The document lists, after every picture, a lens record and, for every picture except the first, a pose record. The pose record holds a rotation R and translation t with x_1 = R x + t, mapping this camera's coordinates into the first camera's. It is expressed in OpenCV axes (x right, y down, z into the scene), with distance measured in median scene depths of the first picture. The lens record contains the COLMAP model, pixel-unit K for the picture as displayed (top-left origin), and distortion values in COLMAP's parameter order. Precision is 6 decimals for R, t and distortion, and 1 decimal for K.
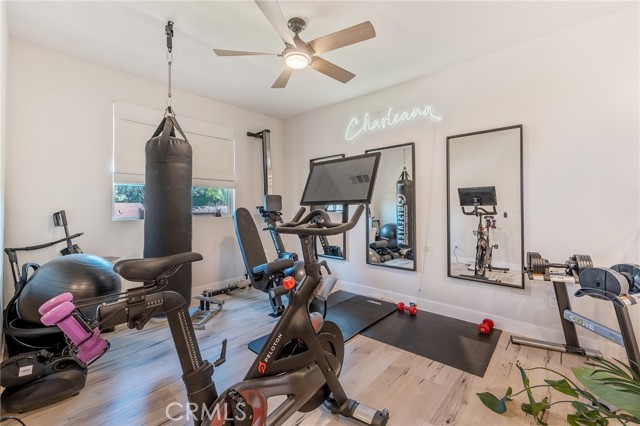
lens RADIAL K [[268.9, 0, 320.7], [0, 268.9, 202.5], [0, 0, 1]] dist [0.000139, 0.000008]
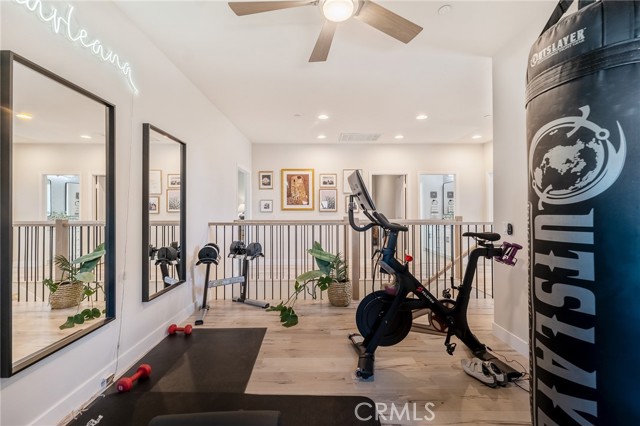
lens RADIAL K [[266.7, 0, 313.8], [0, 266.7, 212.9], [0, 0, 1]] dist [0.000609, 0.000132]
pose [[-0.670020, -0.000960, 0.742343, -0.504090], [-0.013514, 0.999849, -0.010905, 0.018138], [-0.742220, -0.017339, -0.669932, 1.357712]]
